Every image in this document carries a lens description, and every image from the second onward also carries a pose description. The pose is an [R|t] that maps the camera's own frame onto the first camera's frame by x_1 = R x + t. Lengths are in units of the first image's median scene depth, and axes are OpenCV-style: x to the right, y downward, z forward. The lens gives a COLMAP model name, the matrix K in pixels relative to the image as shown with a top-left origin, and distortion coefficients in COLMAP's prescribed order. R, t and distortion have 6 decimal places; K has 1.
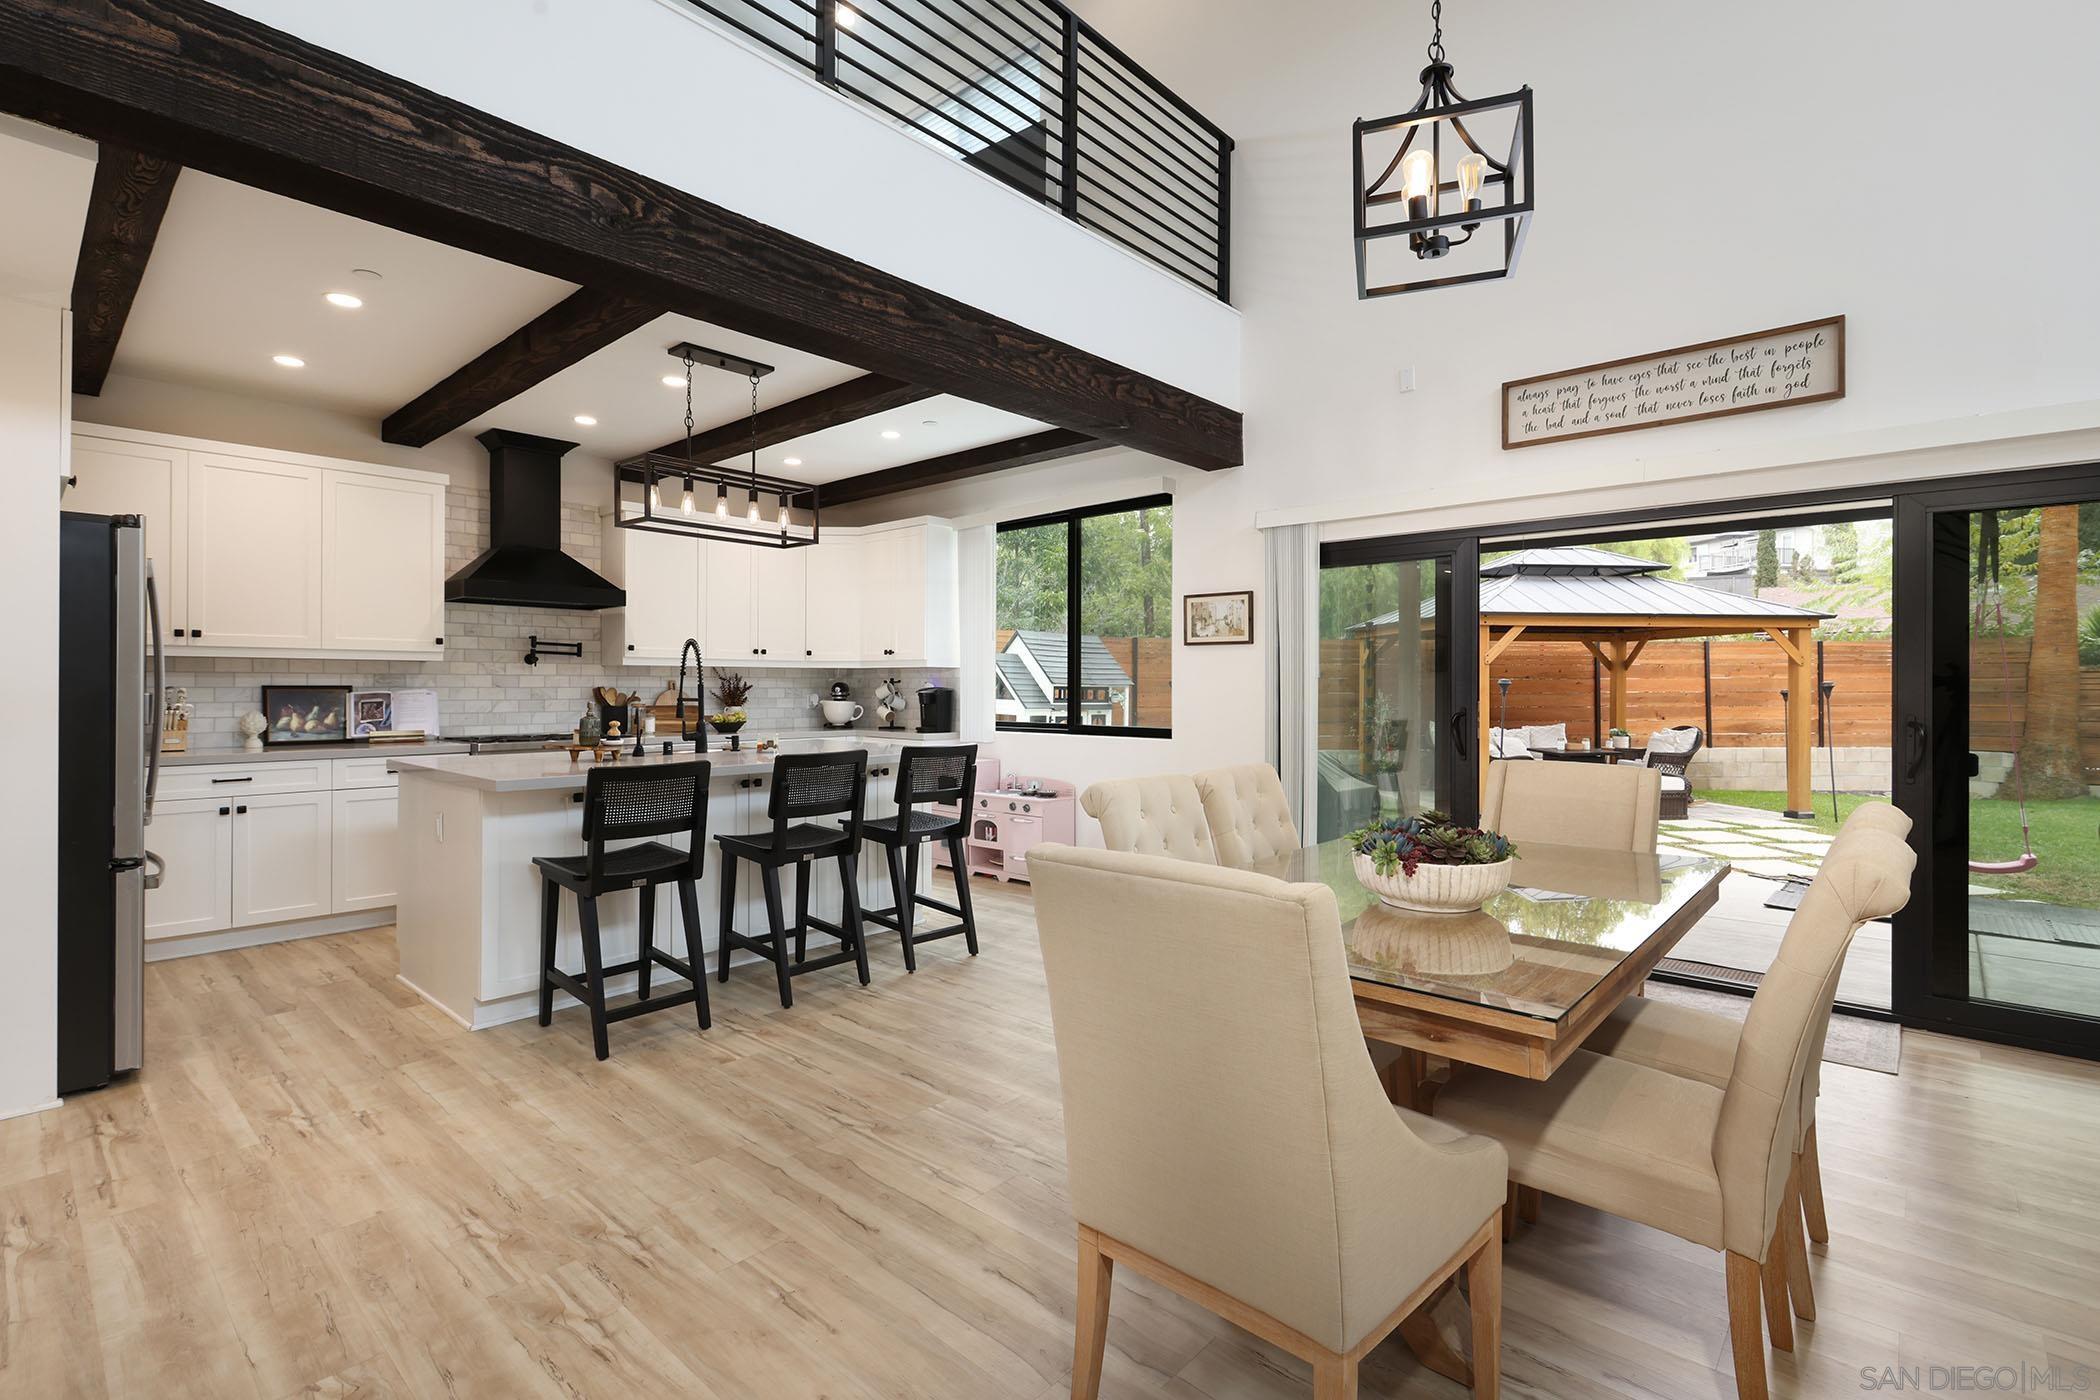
lens RADIAL K [[959.5, 0, 1057.1], [0, 959.5, 686.9], [0, 0, 1]] dist [-0.000197, -0.000381]
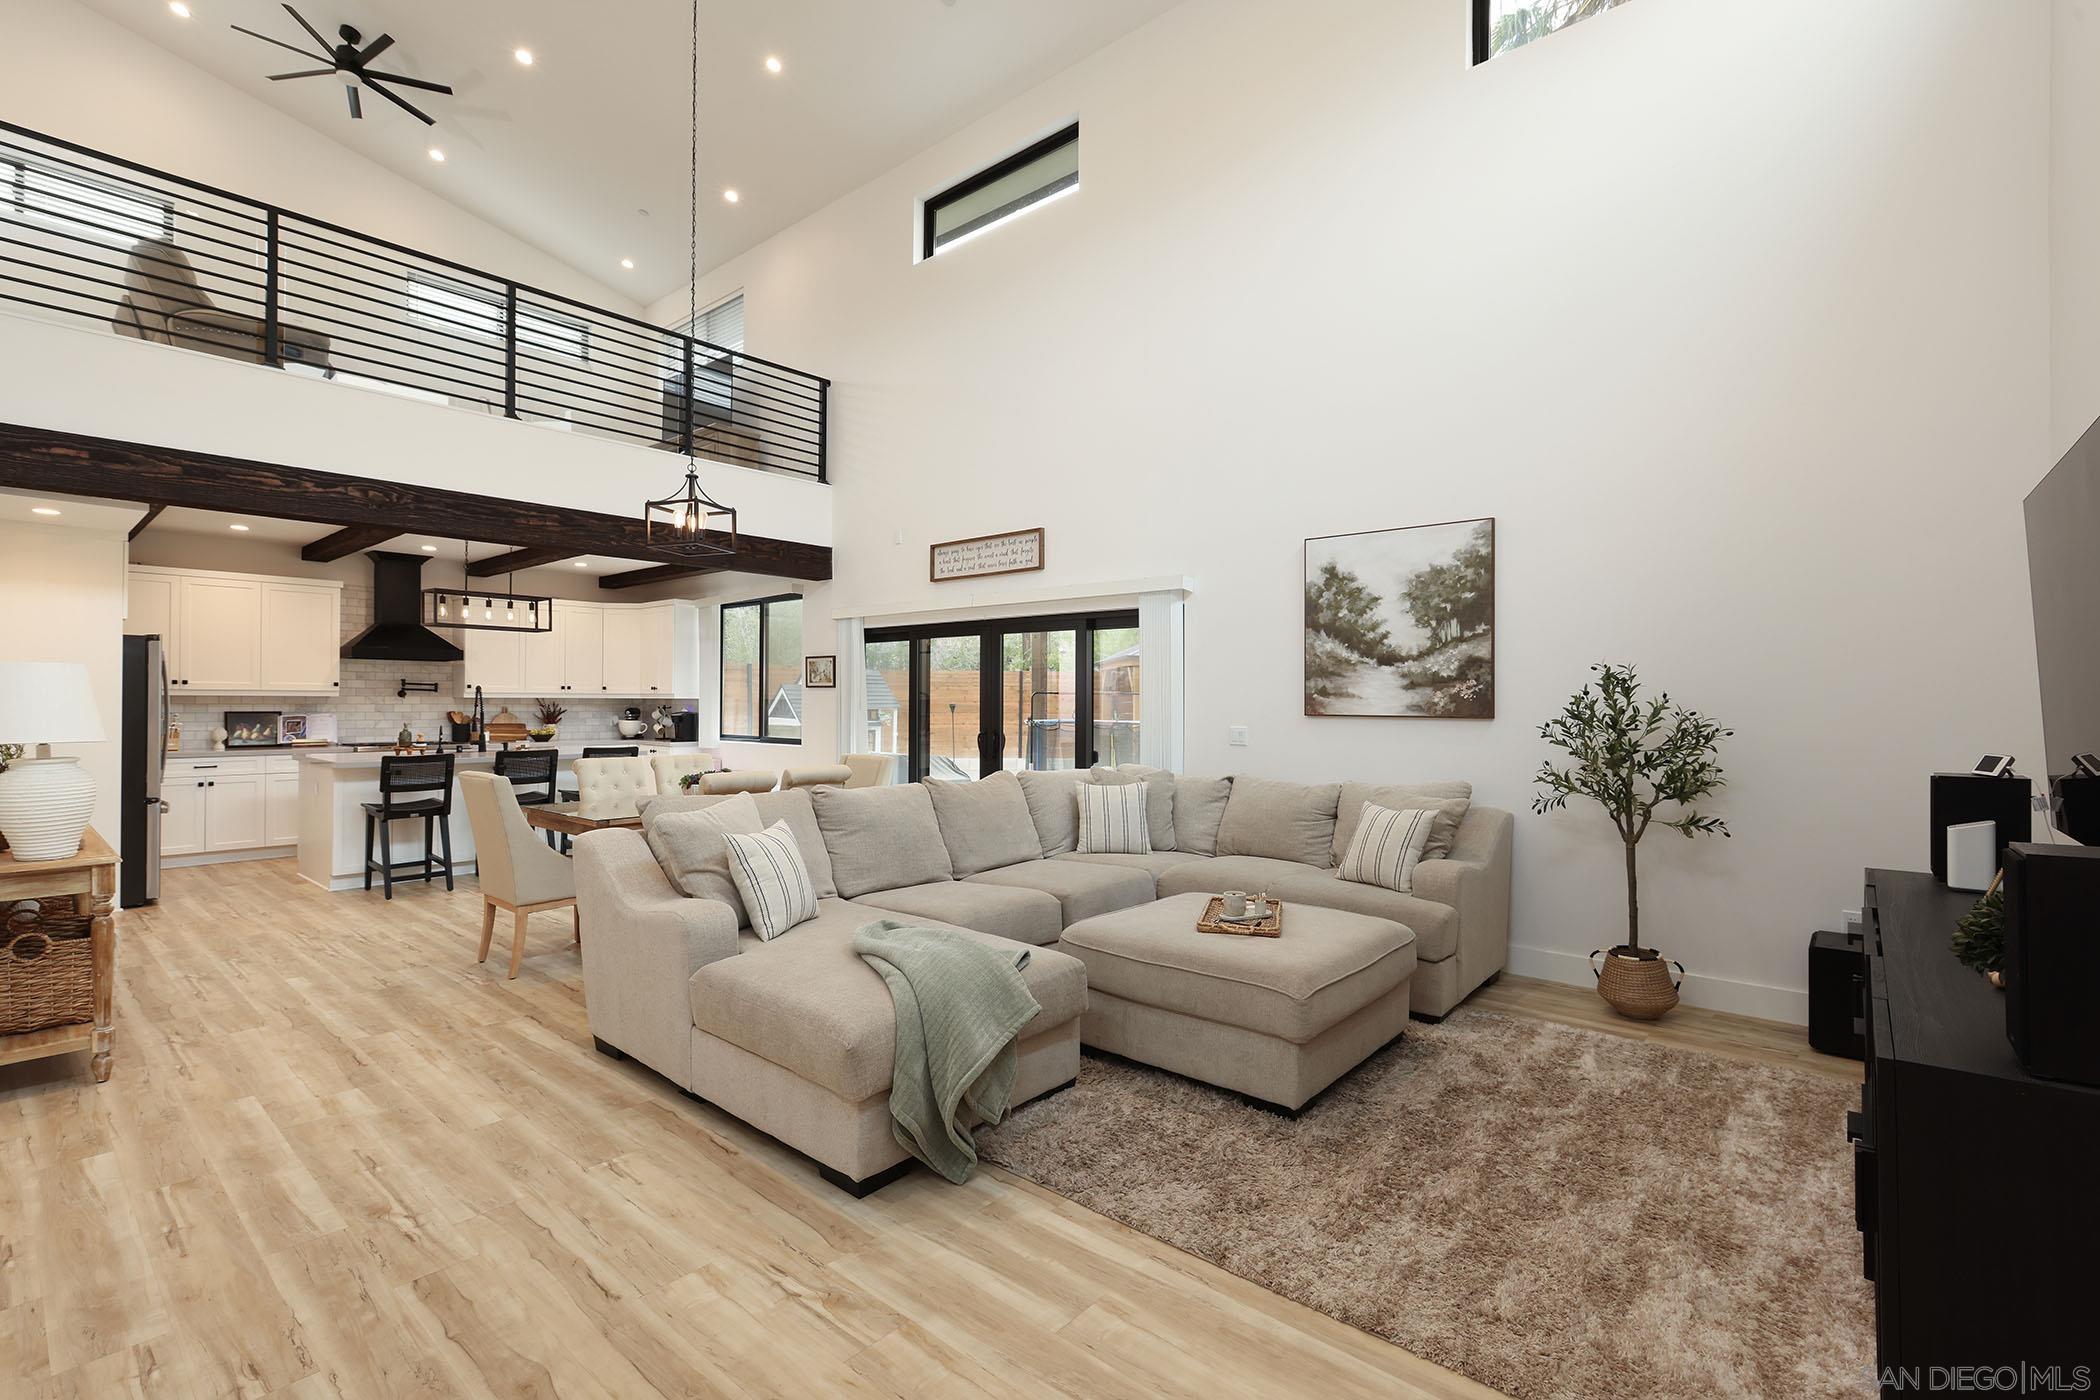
lens RADIAL K [[932.8, 0, 1050.0], [0, 932.8, 700.0], [0, 0, 1]] dist [-0.001189, -0.000124]
pose [[0.999786, 0.002638, 0.020502, 0.582247], [-0.002598, 0.999995, -0.001995, -0.022974], [-0.020507, 0.001942, 0.999788, -0.660427]]
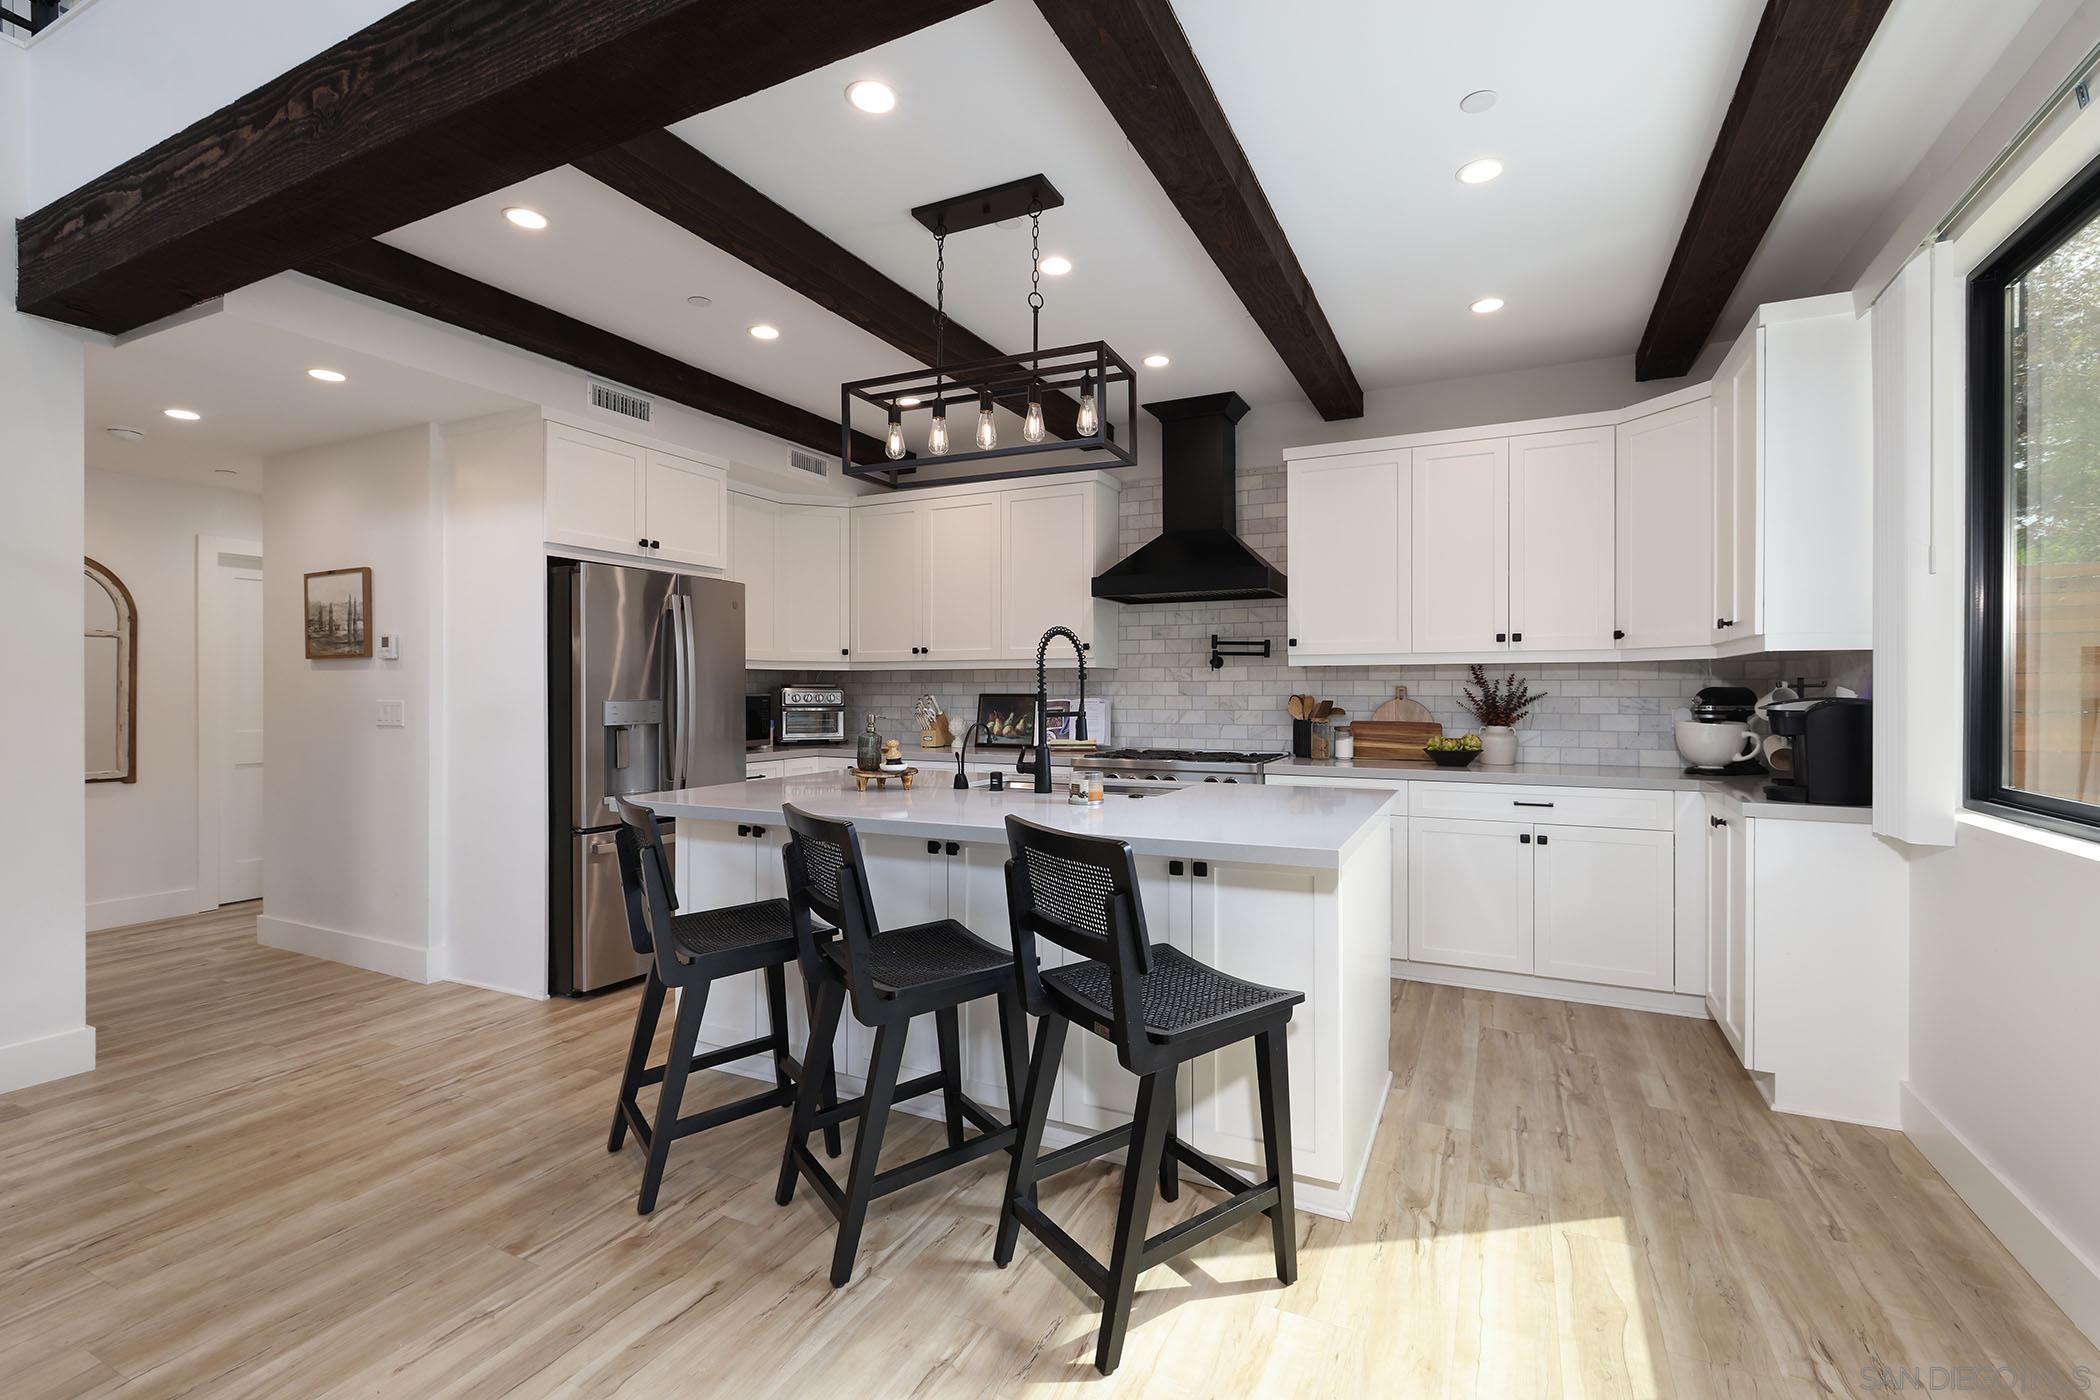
lens RADIAL K [[932.8, 0, 1050.0], [0, 932.8, 700.0], [0, 0, 1]] dist [-0.001189, -0.000124]
pose [[0.270560, 0.006189, -0.962683, 0.253856], [-0.000830, 0.999980, 0.006195, -0.000649], [0.962703, -0.000877, 0.270560, 0.777062]]
